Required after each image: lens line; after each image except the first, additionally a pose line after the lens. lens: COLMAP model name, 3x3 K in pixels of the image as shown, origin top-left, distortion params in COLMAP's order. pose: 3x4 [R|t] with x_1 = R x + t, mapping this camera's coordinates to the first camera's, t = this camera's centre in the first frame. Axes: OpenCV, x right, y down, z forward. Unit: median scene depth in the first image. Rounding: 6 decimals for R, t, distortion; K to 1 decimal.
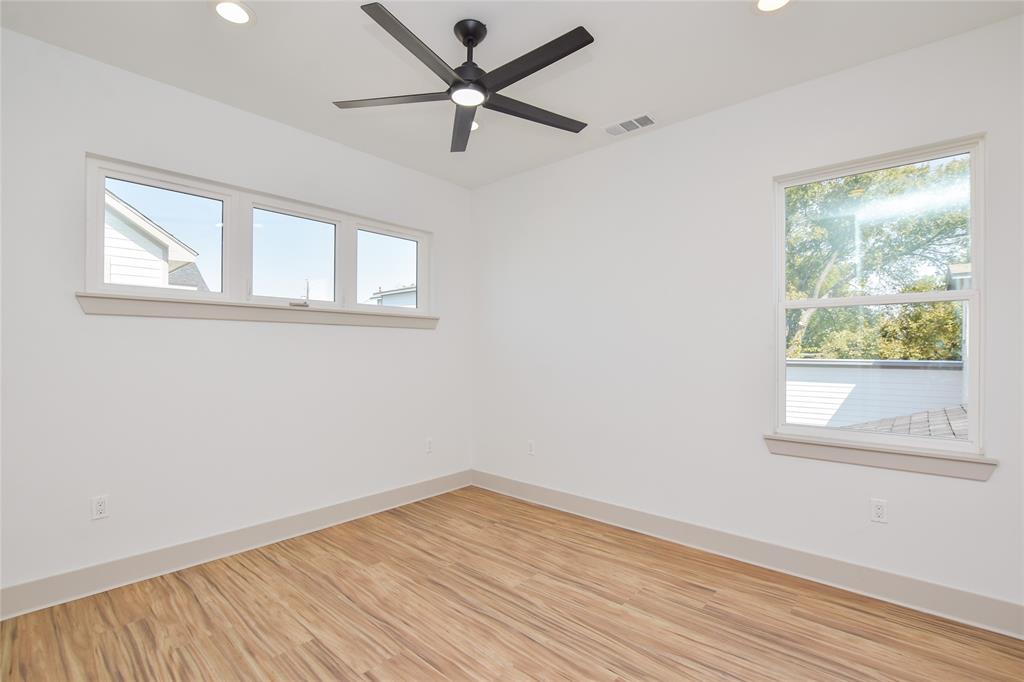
lens RADIAL K [[453.6, 0, 517.4], [0, 453.6, 348.8], [0, 0, 1]] dist [-0.034108, 0.004105]
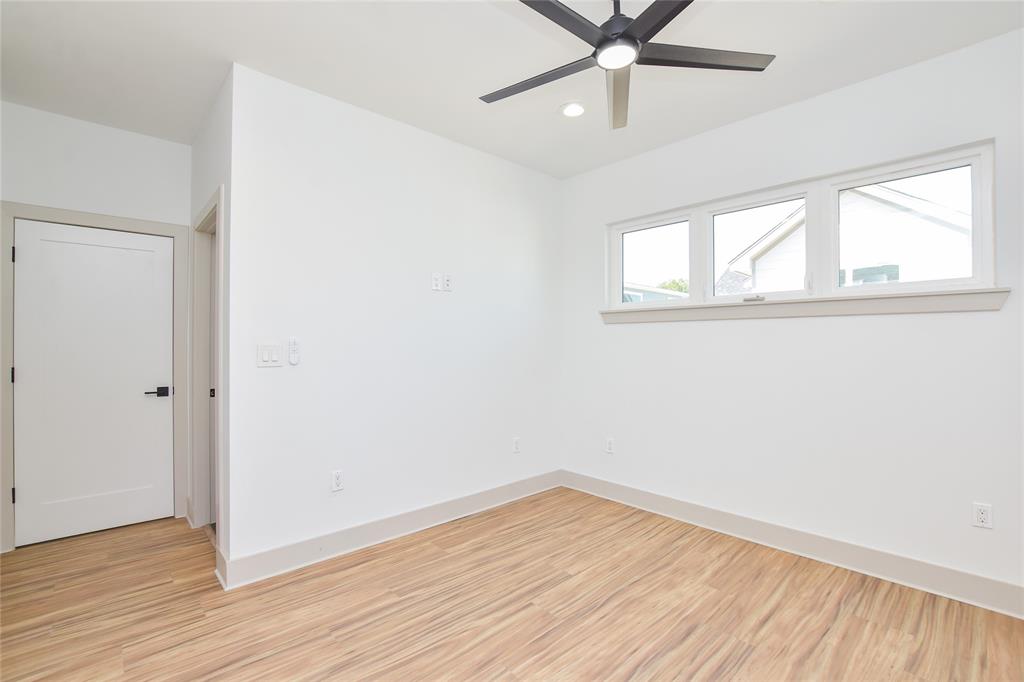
lens RADIAL K [[453.6, 0, 514.9], [0, 453.6, 341.3], [0, 0, 1]] dist [-0.034108, 0.004105]
pose [[-0.087319, -0.008486, -0.996144, 0.593955], [-0.002379, 0.999963, -0.008310, 0.000263], [0.996178, 0.001645, -0.087336, 0.677148]]
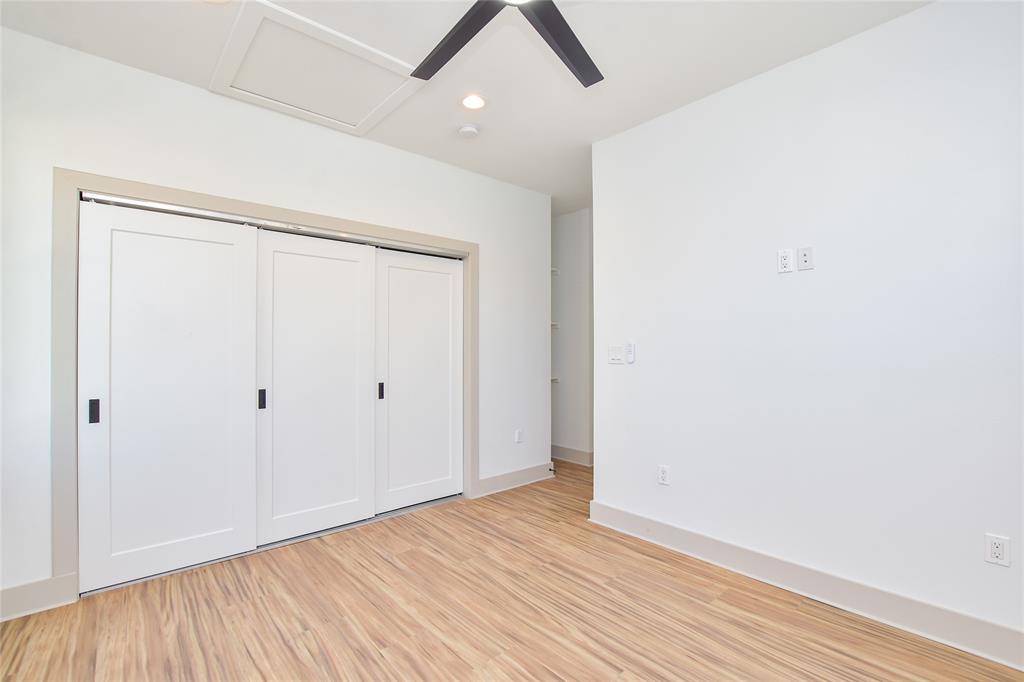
lens RADIAL K [[453.6, 0, 507.9], [0, 453.6, 343.0], [0, 0, 1]] dist [-0.034108, 0.004105]
pose [[-0.992692, 0.000102, 0.120672, -0.133357], [-0.001016, 0.999957, -0.009201, 0.002573], [-0.120668, -0.009256, -0.992650, 1.293849]]
